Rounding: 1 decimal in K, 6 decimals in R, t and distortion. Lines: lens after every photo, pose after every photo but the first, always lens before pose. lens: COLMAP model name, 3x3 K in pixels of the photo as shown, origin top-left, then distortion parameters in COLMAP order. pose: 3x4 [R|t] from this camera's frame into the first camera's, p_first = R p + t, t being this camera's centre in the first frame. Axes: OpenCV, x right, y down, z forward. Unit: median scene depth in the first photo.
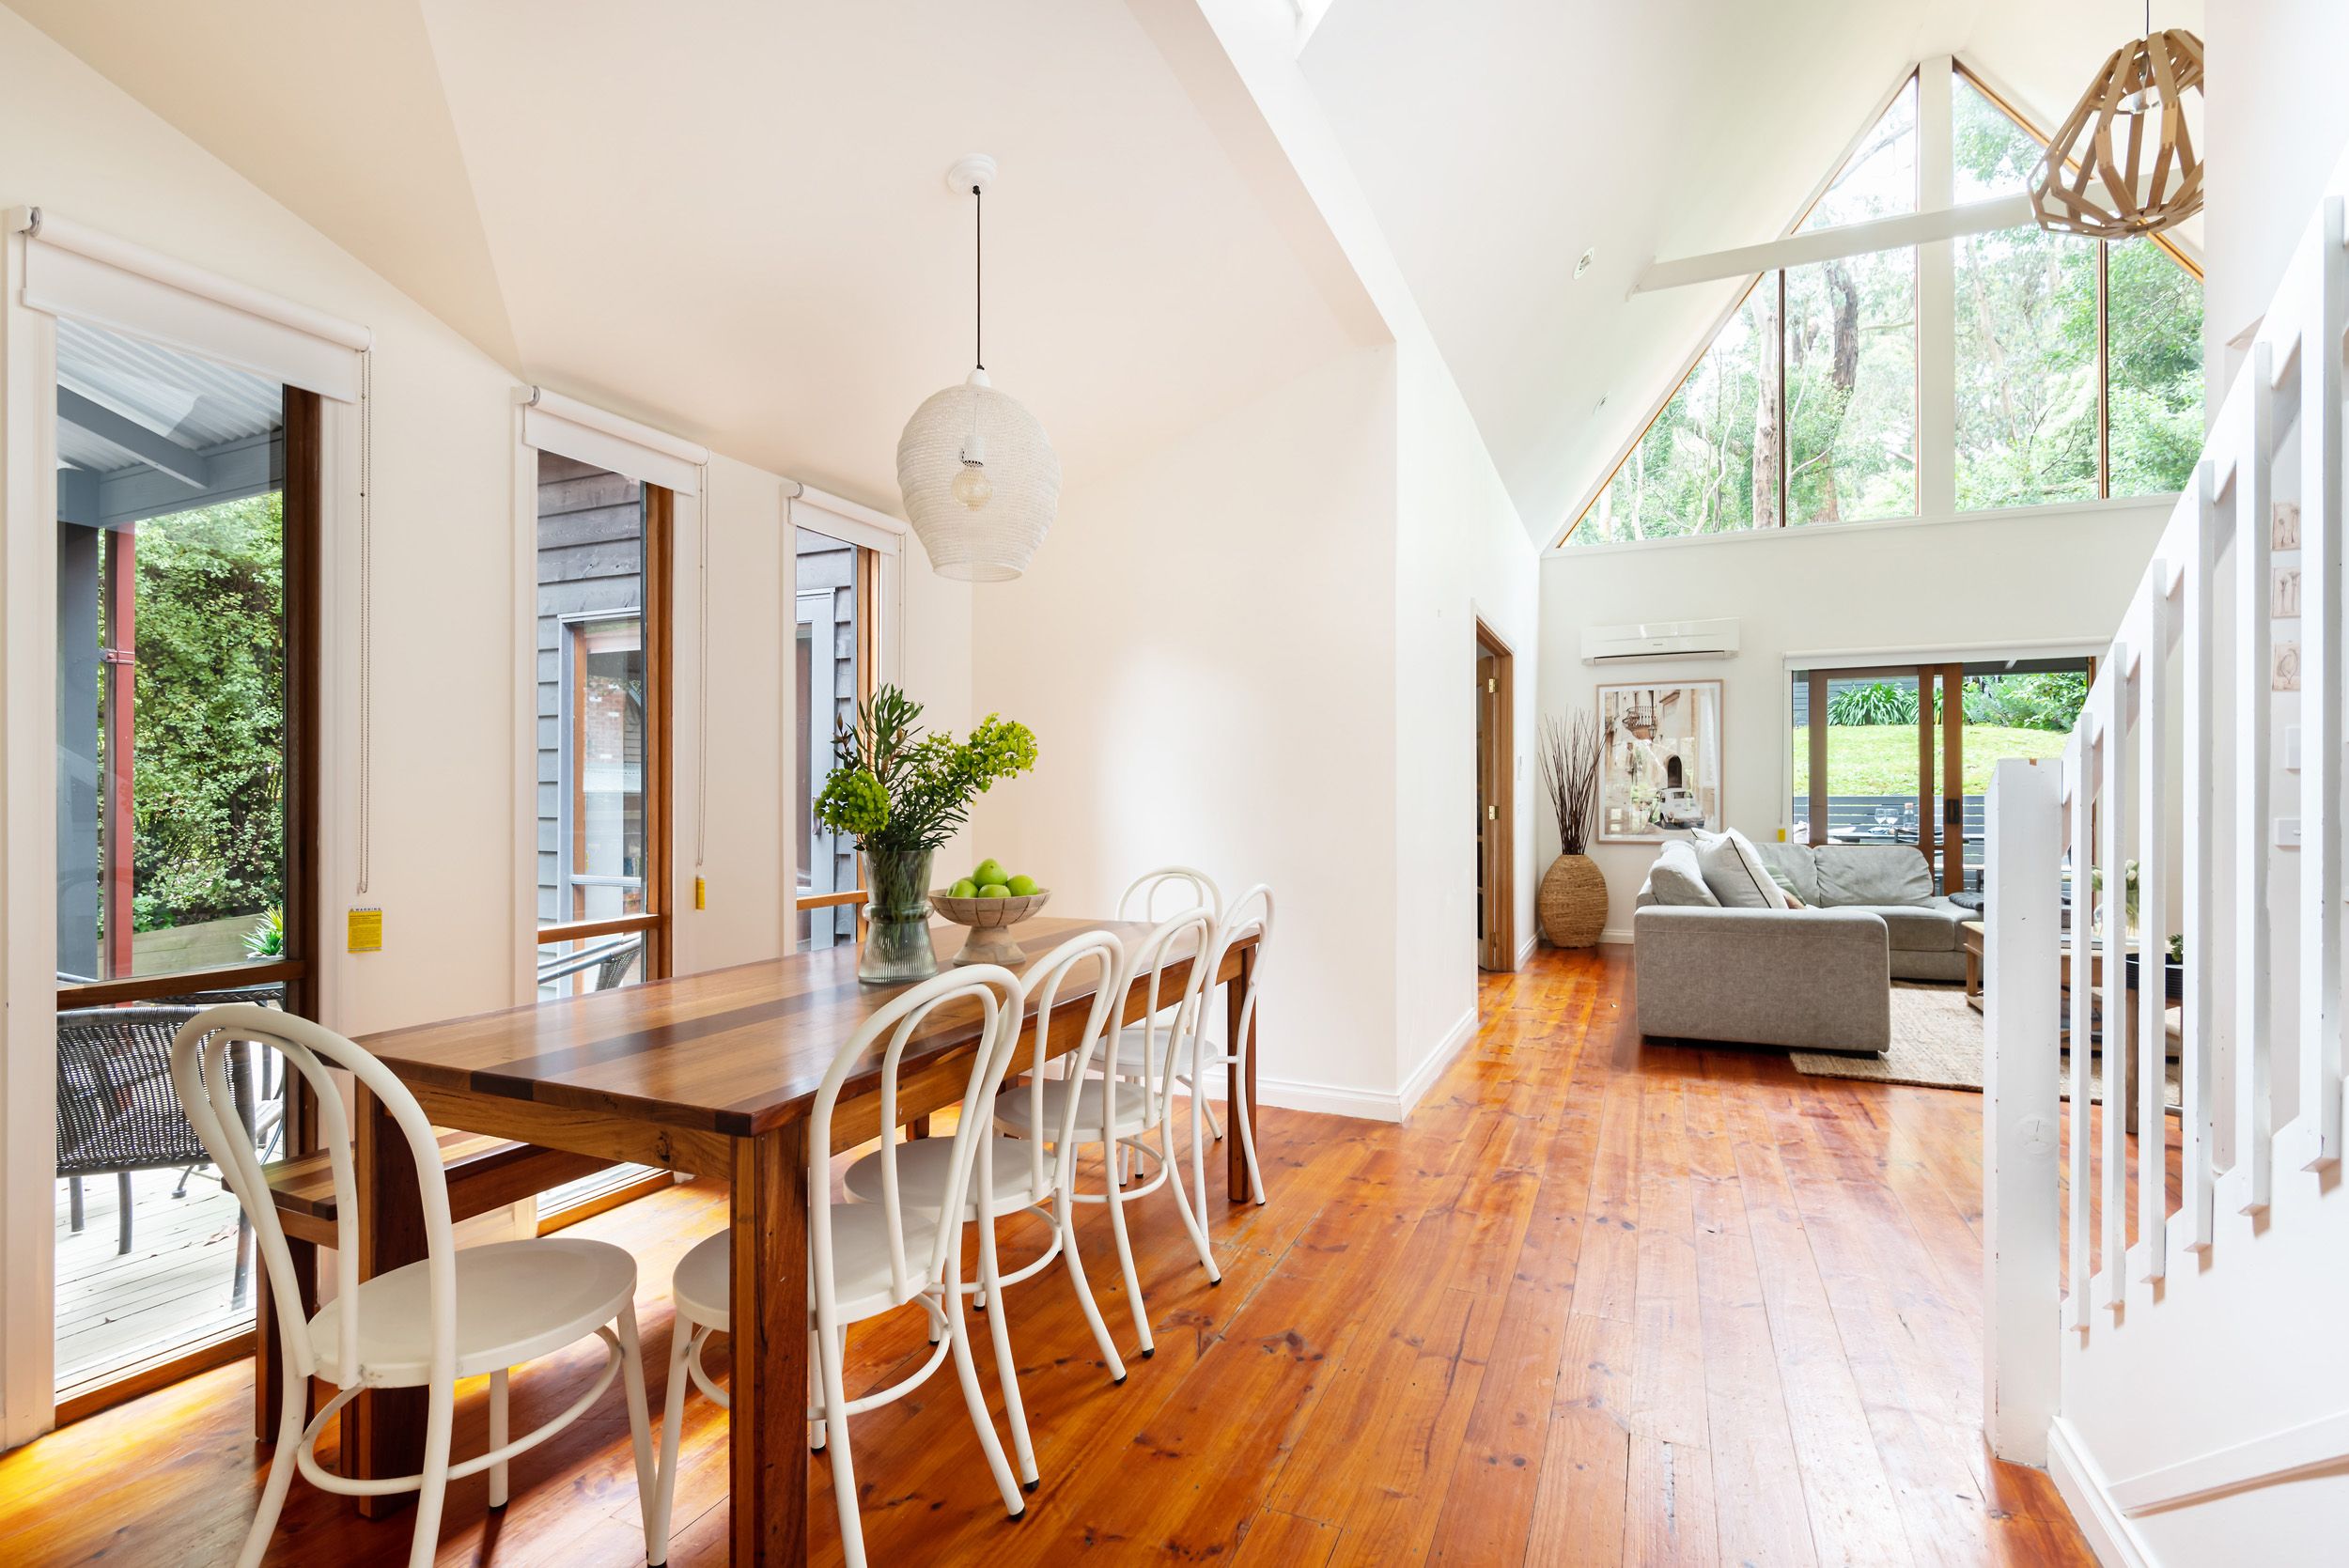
lens RADIAL K [[1123.1, 0, 1172.1], [0, 1123.1, 790.5], [0, 0, 1]] dist [-0.001490, -0.000082]
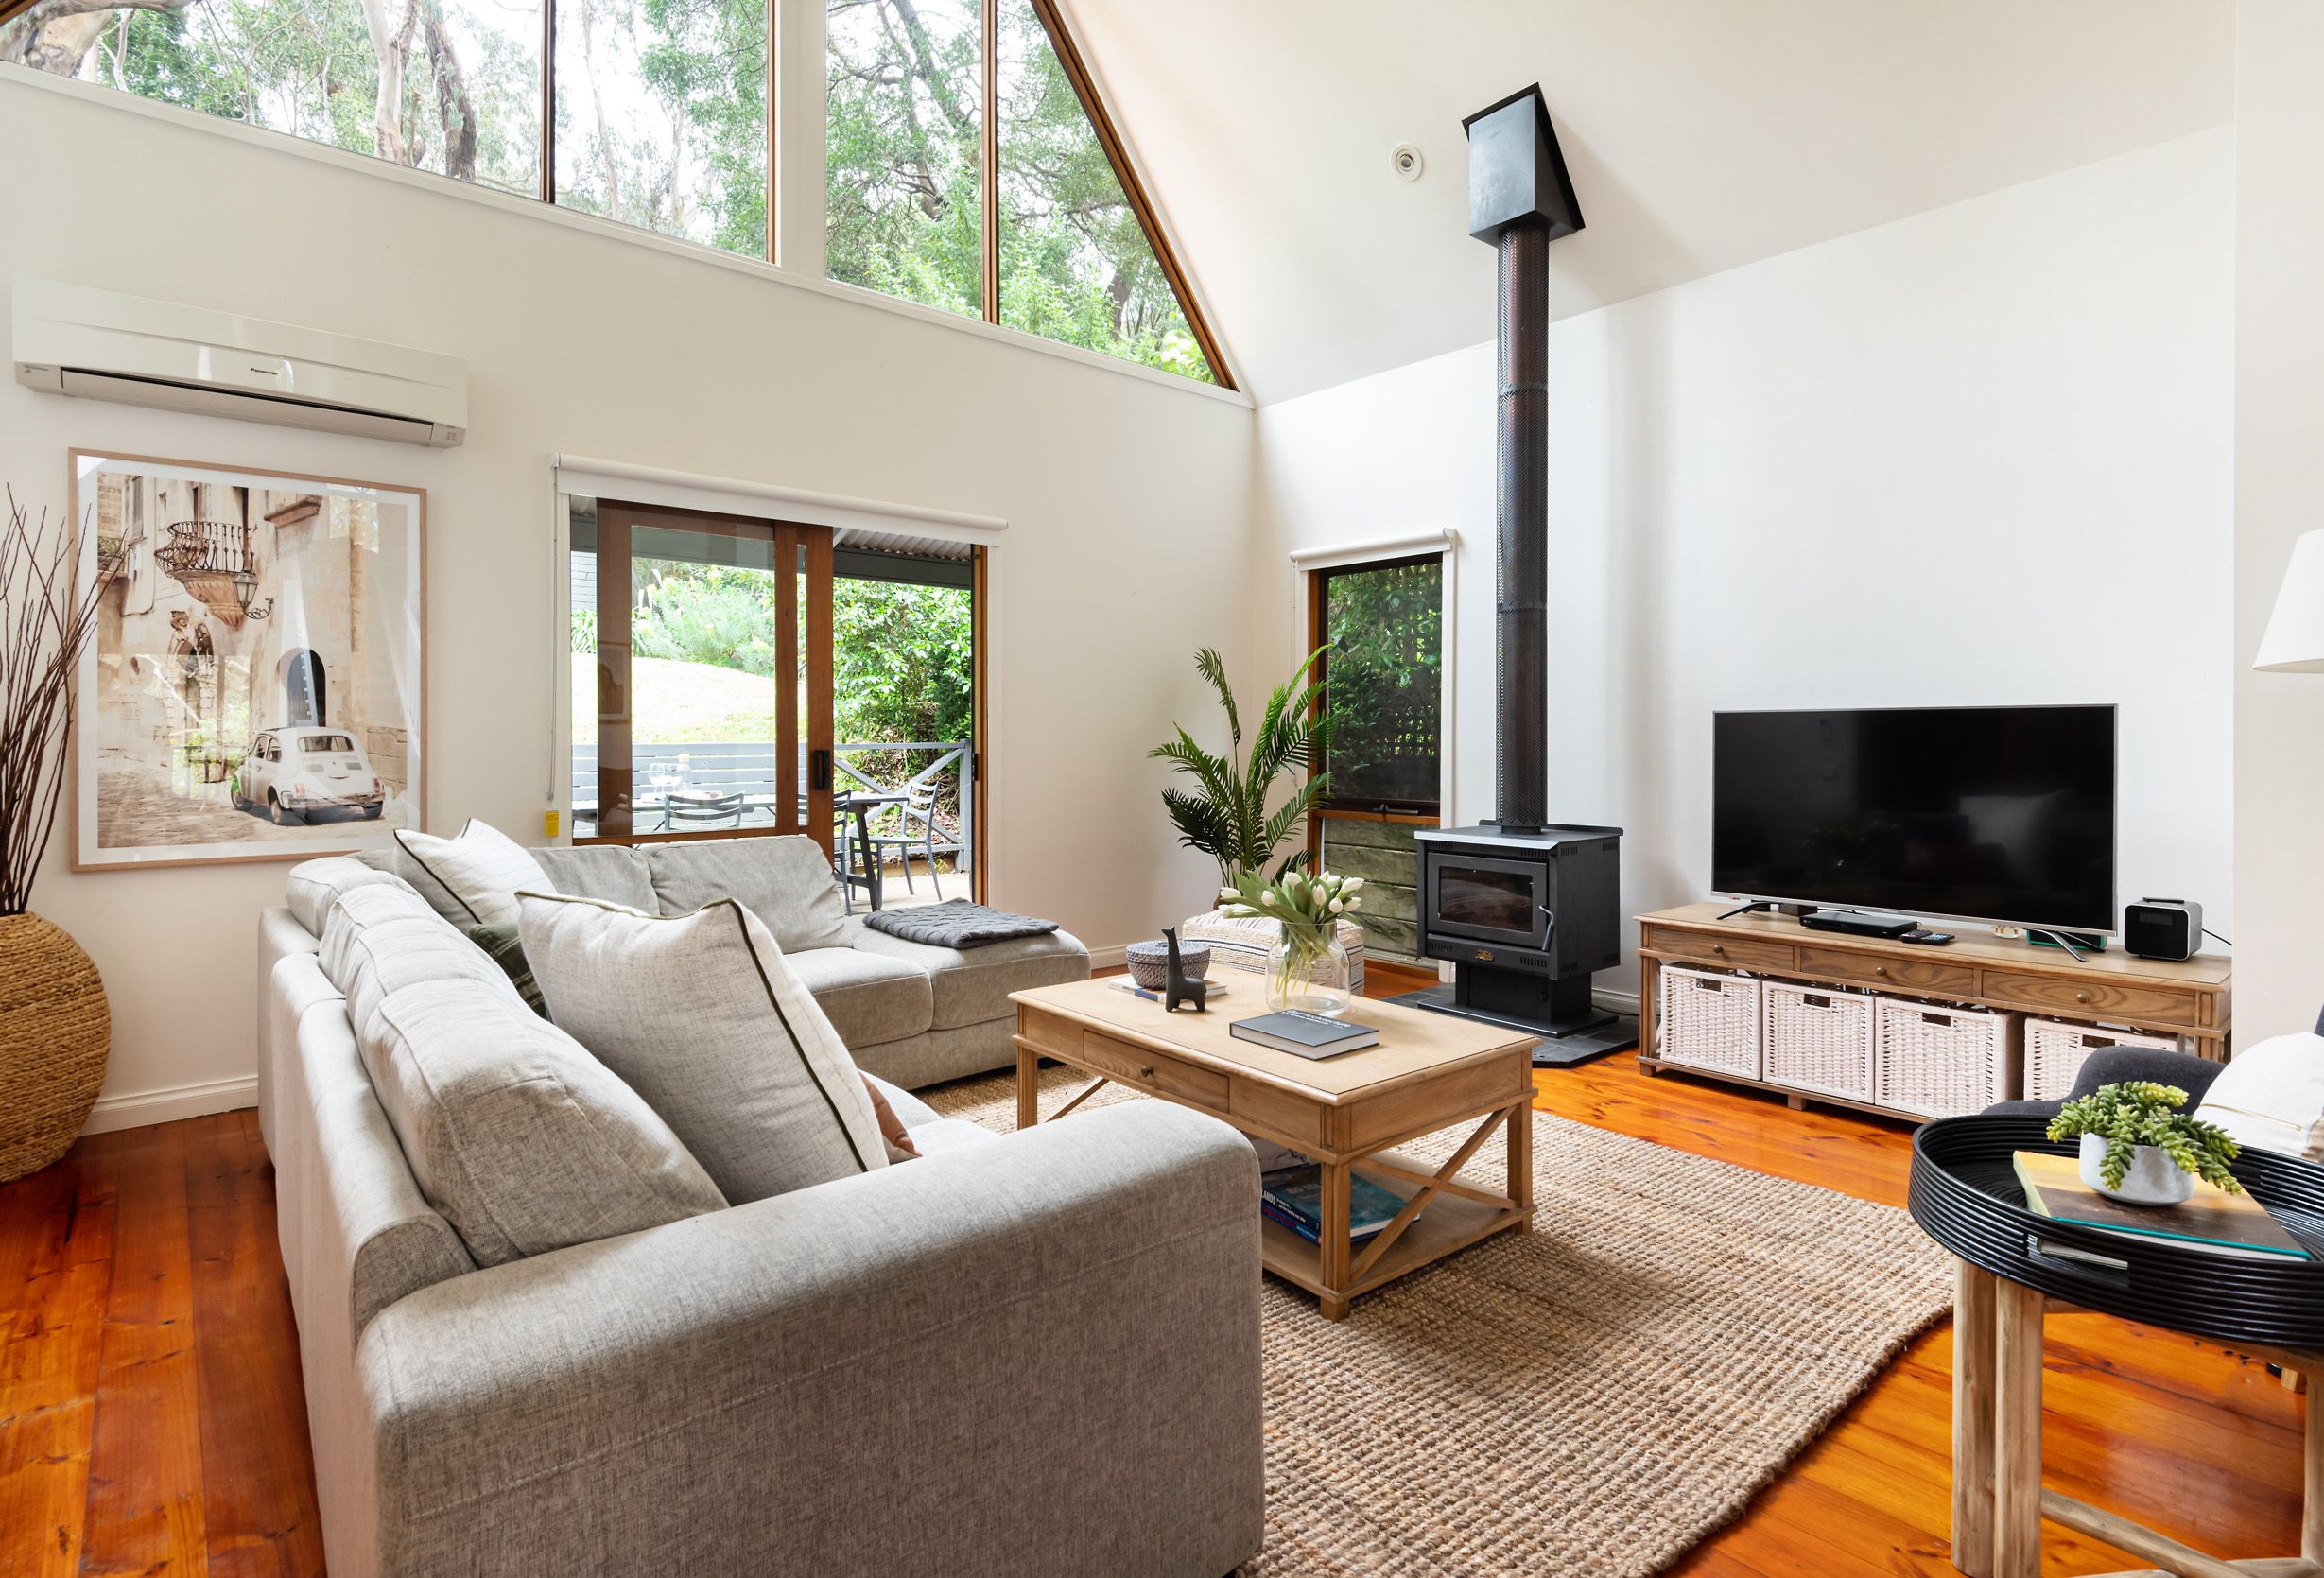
lens RADIAL K [[1180.5, 0, 1189.0], [0, 1180.5, 743.9], [0, 0, 1]] dist [-0.000162, 0.000186]
pose [[0.431642, -0.002905, 0.902040, 0.188309], [-0.002038, 0.999989, 0.004196, 0.001938], [-0.902043, -0.003649, 0.431632, 0.504937]]
